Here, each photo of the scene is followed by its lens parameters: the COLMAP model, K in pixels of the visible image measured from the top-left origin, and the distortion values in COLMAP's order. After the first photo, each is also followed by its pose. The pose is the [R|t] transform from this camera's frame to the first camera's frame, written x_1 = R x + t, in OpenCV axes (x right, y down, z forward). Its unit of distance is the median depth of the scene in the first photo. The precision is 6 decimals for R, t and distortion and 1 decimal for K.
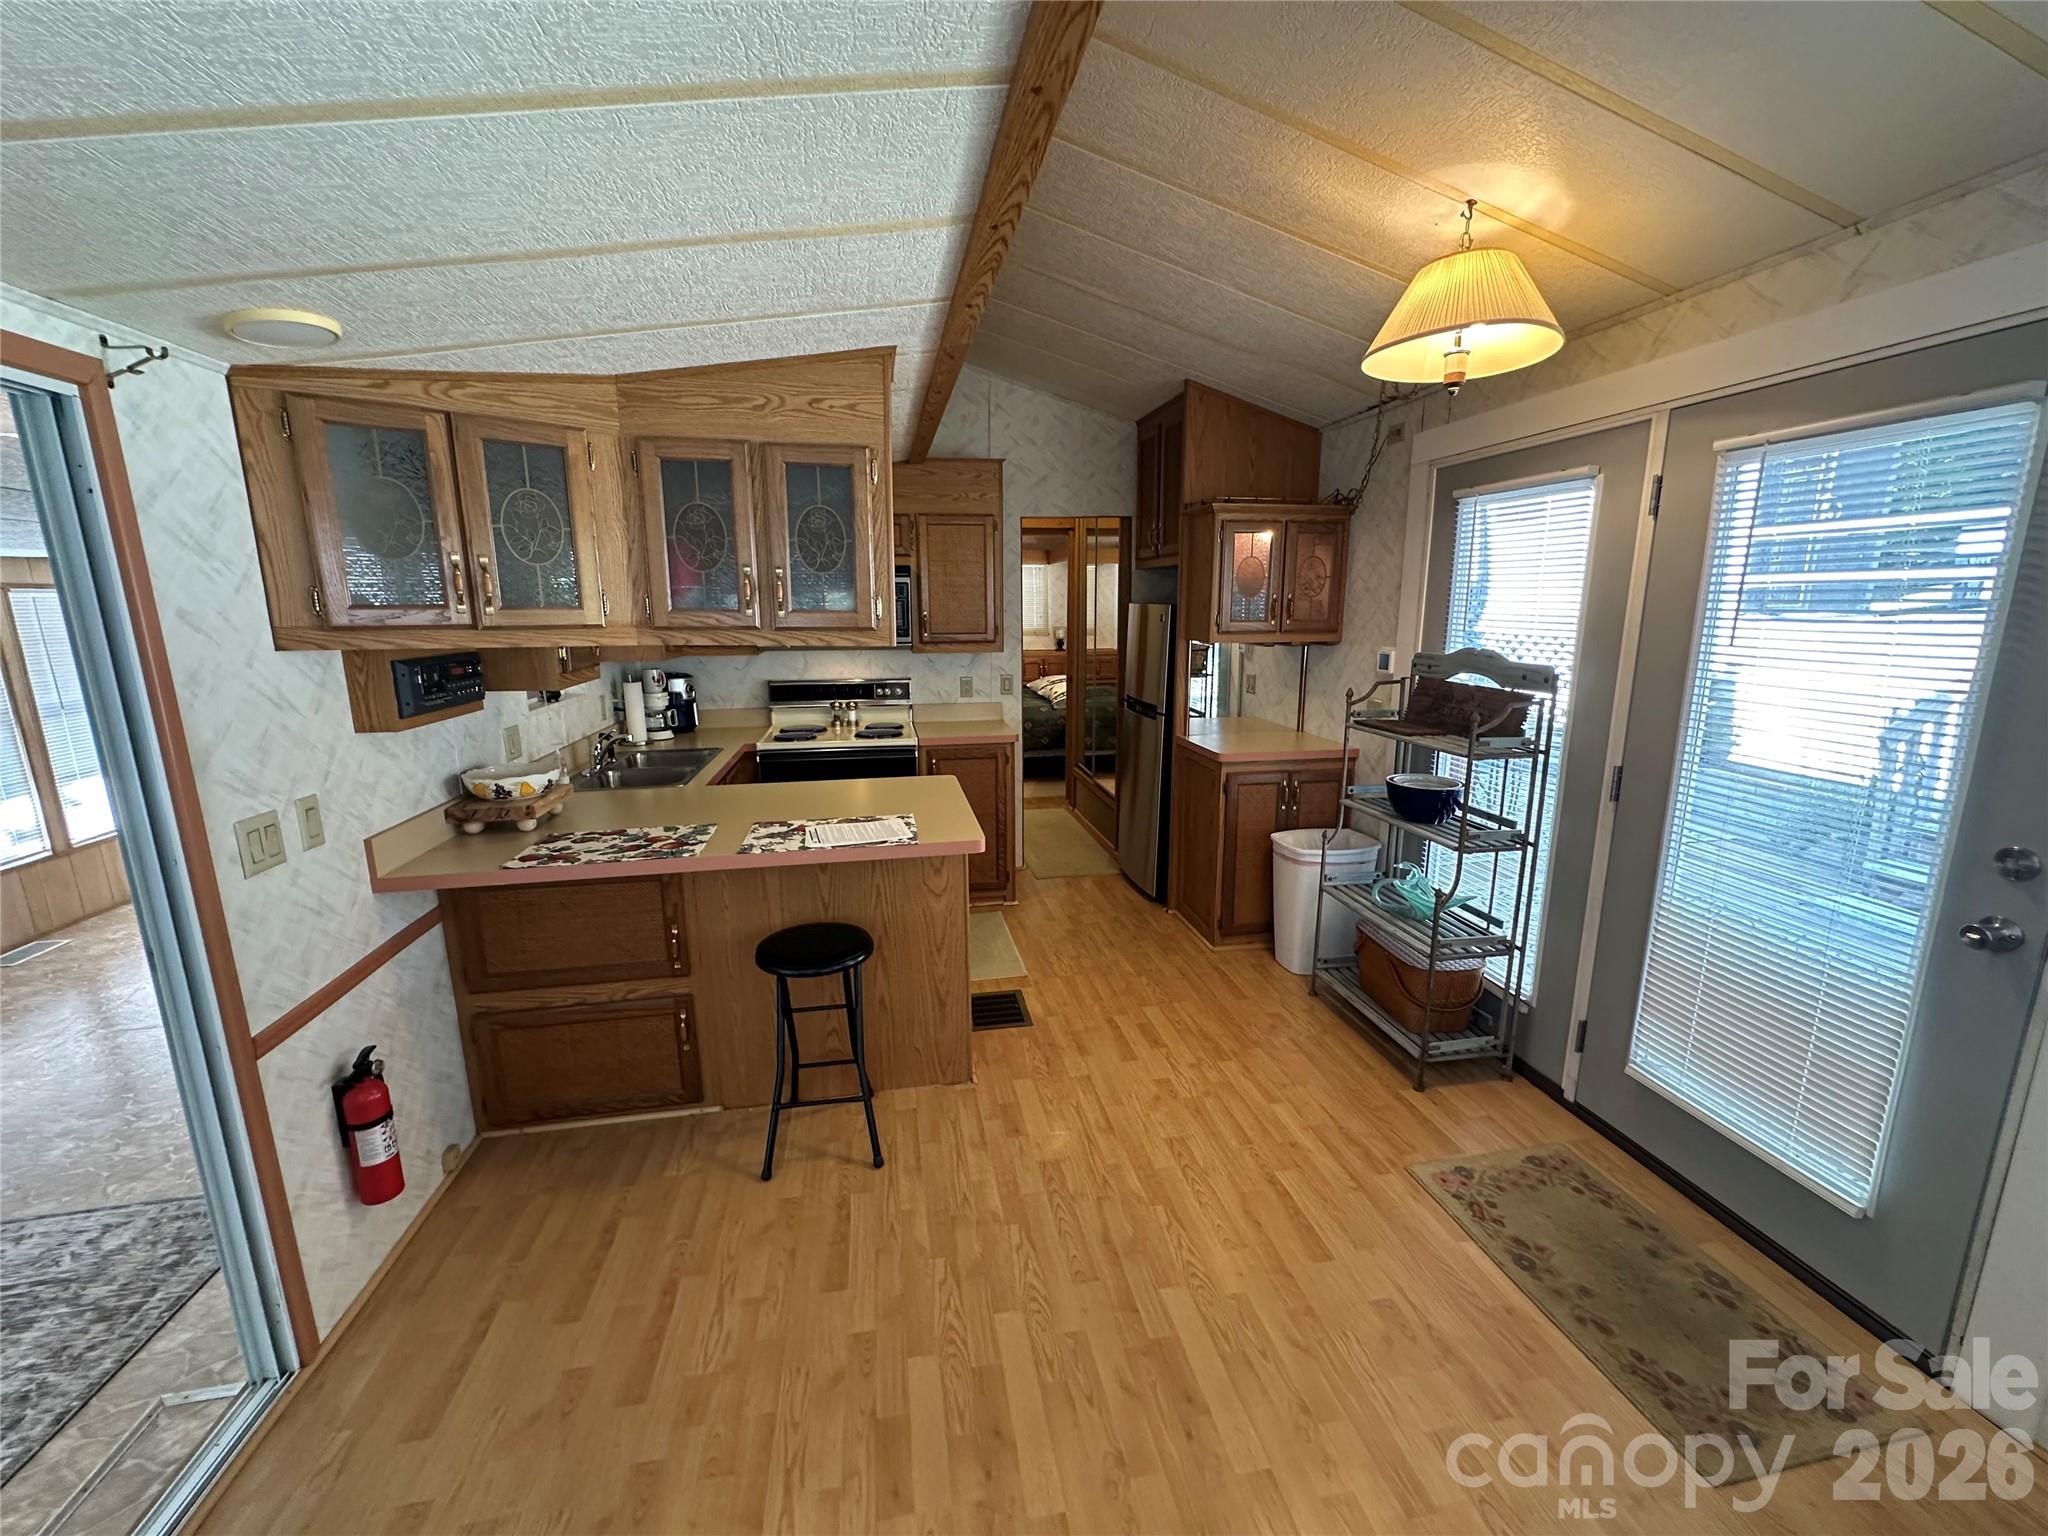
lens RADIAL K [[823.7, 0, 1022.2], [0, 823.7, 773.5], [0, 0, 1]] dist [-0.003477, 0.000252]
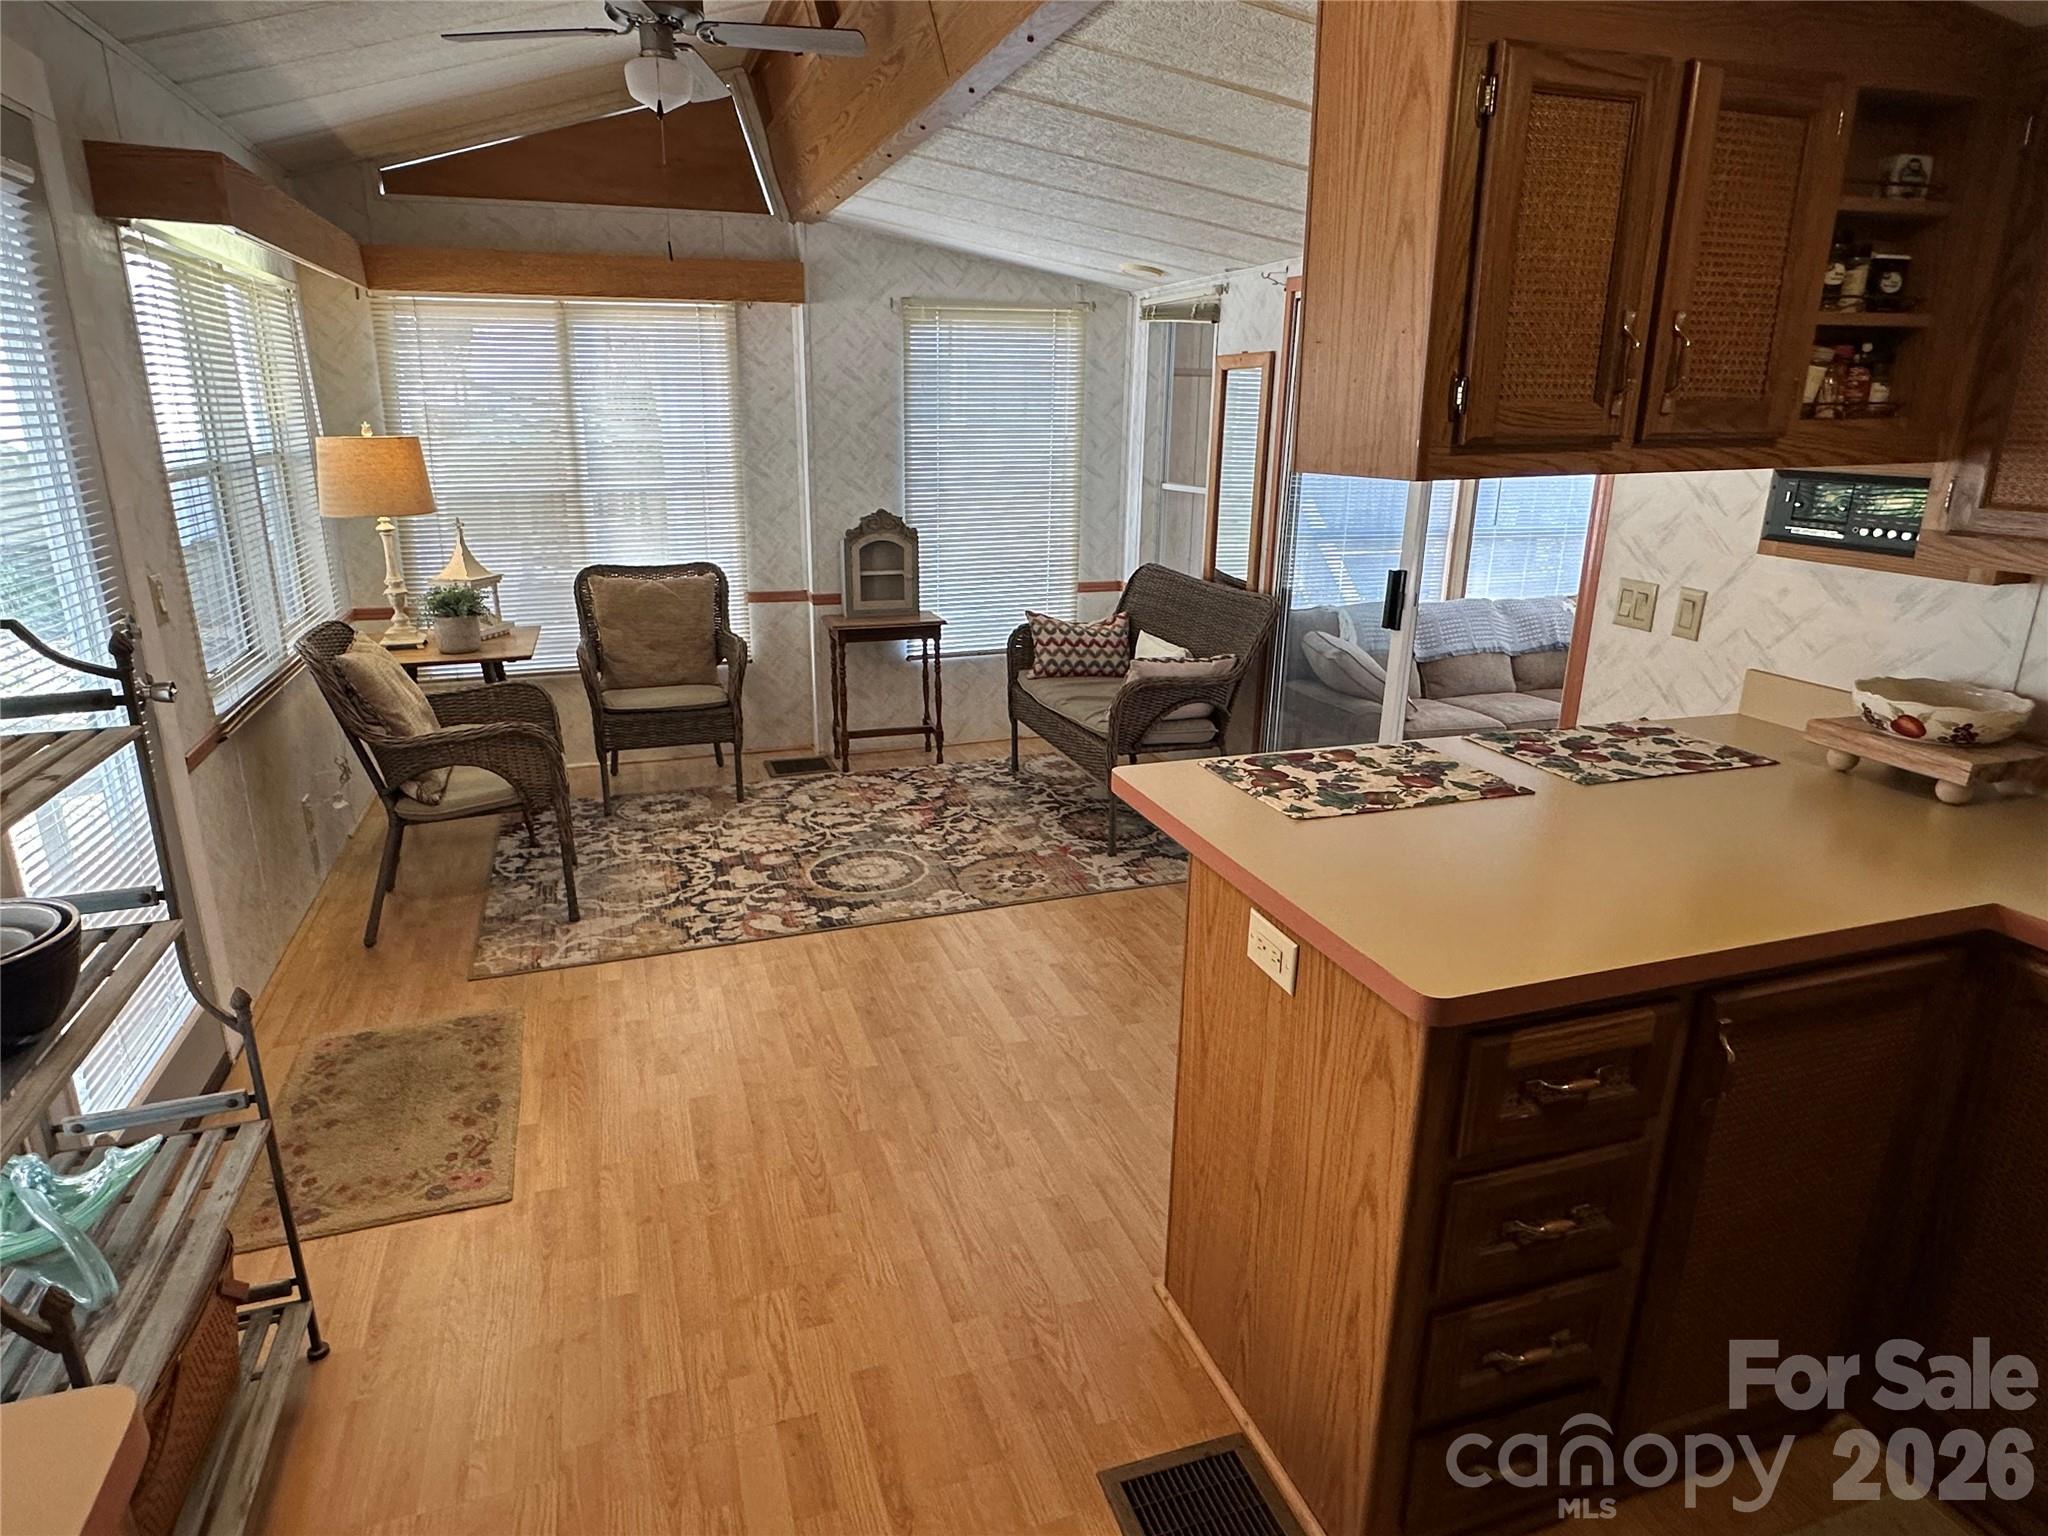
lens RADIAL K [[1153.6, 0, 1010.8], [0, 1153.6, 762.8], [0, 0, 1]] dist [-0.005351, -0.001523]
pose [[-0.988568, 0.044299, -0.144121, 0.163329], [-0.030917, 0.875996, 0.481327, -0.361513], [0.147572, 0.480280, -0.864612, 1.780257]]
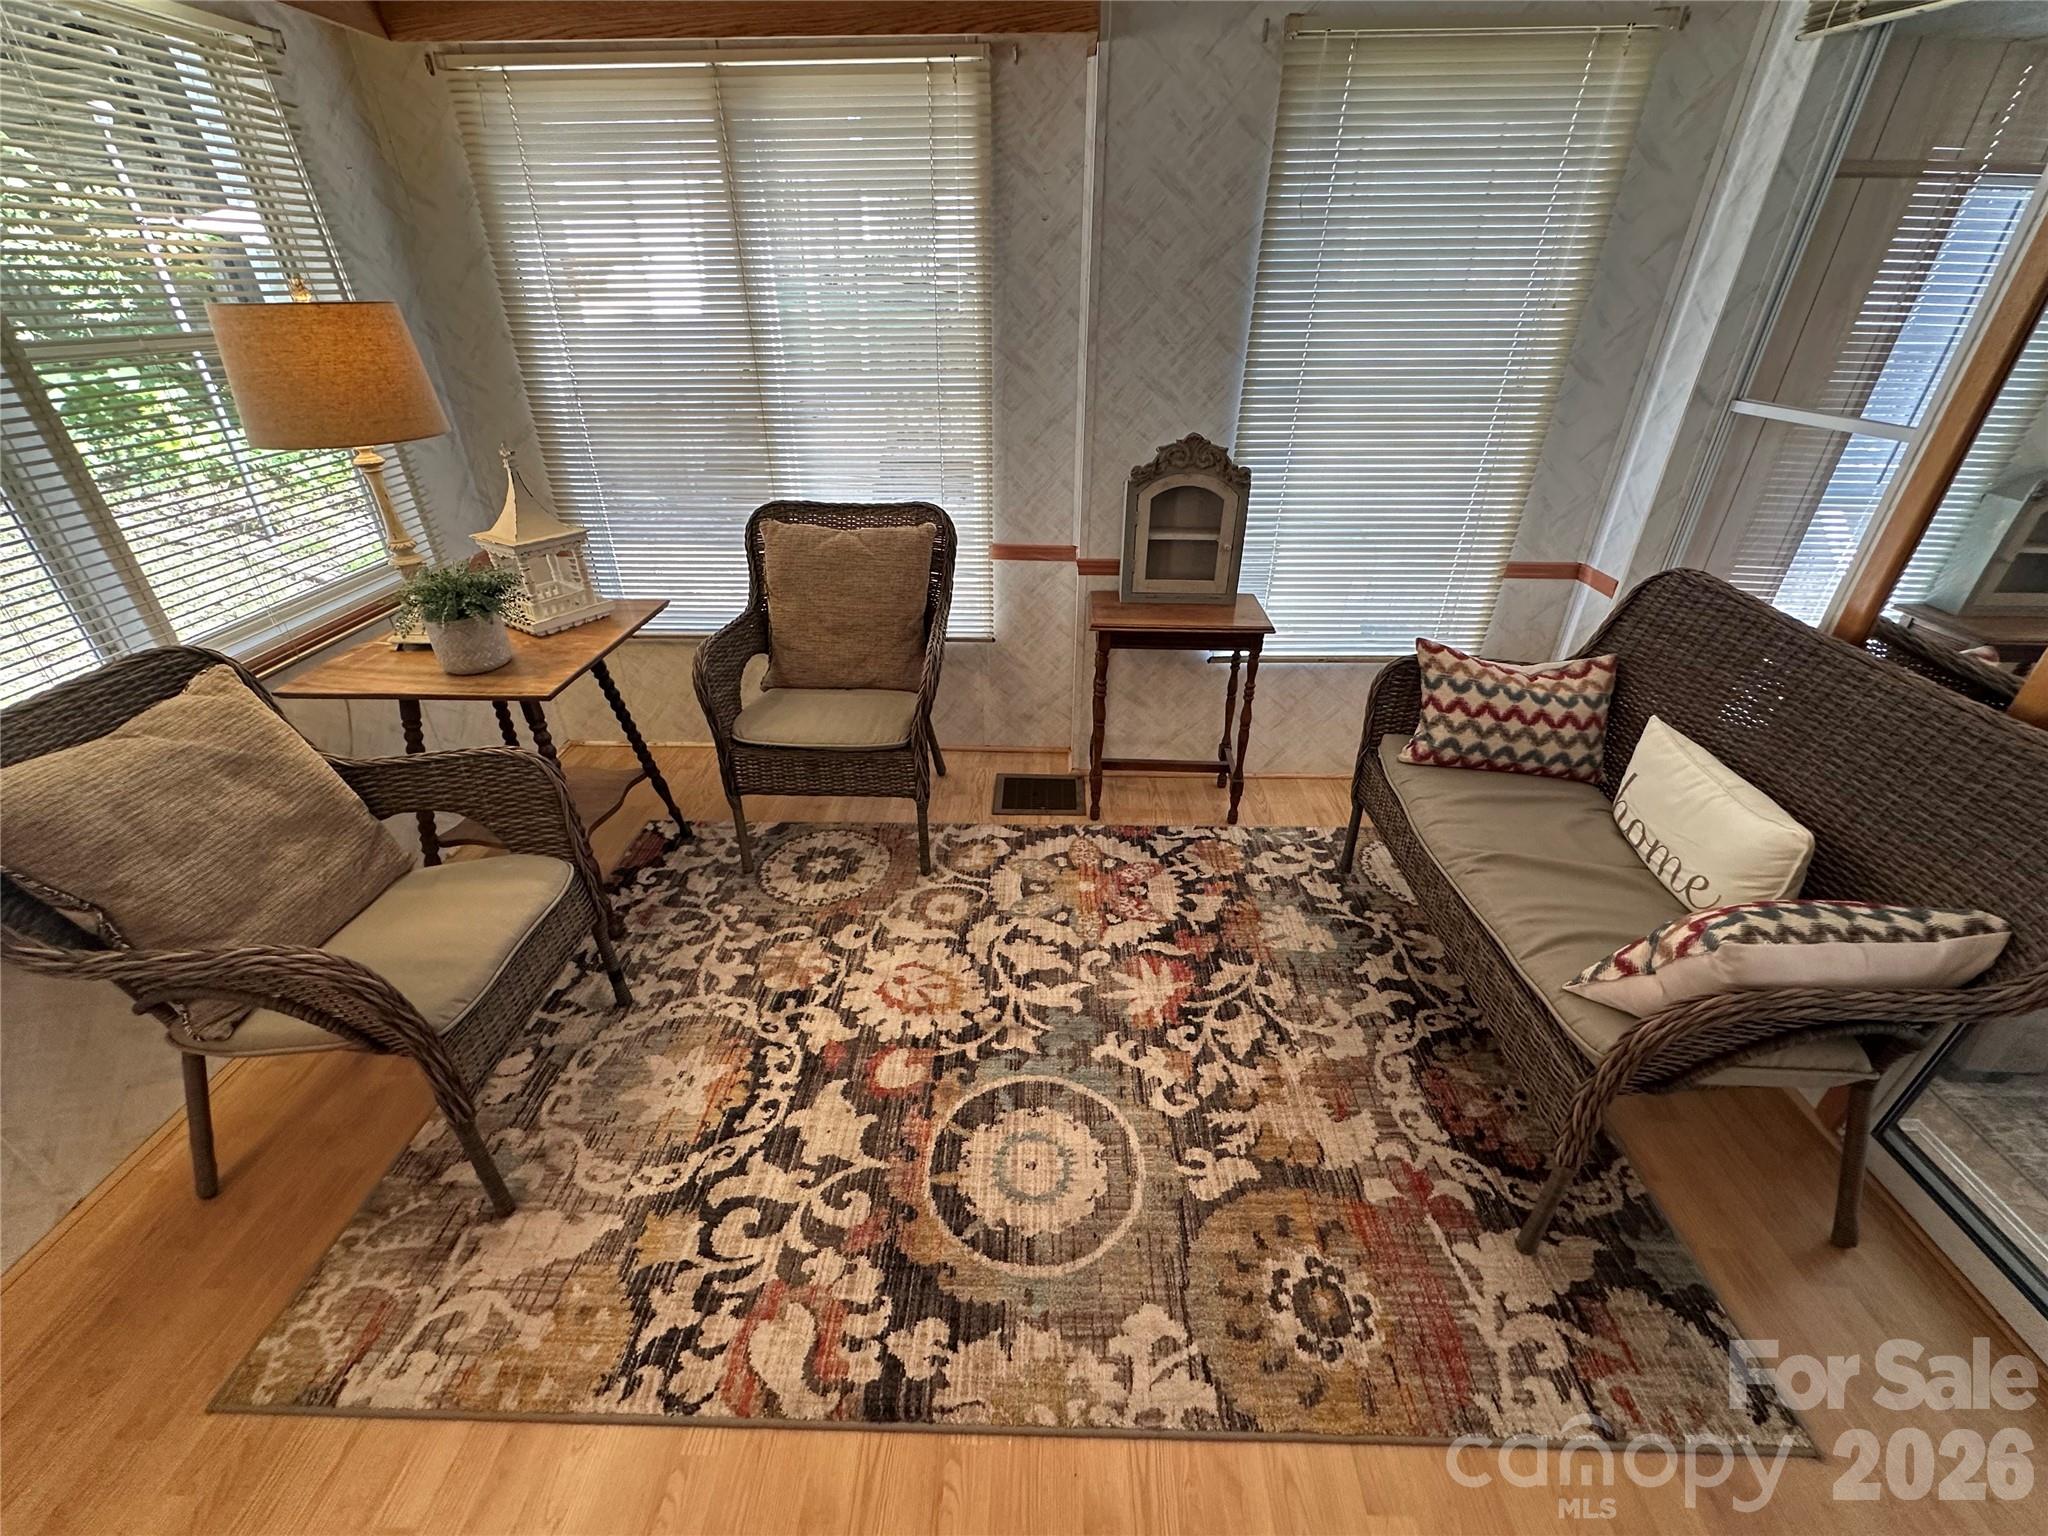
lens RADIAL K [[823.7, 0, 1031.1], [0, 823.7, 755.5], [0, 0, 1]] dist [-0.003477, 0.000252]
pose [[-0.977693, -0.098173, 0.185685, 0.041026], [0.050260, 0.749014, 0.660645, -0.081842], [-0.203938, 0.655241, -0.727371, 0.594836]]
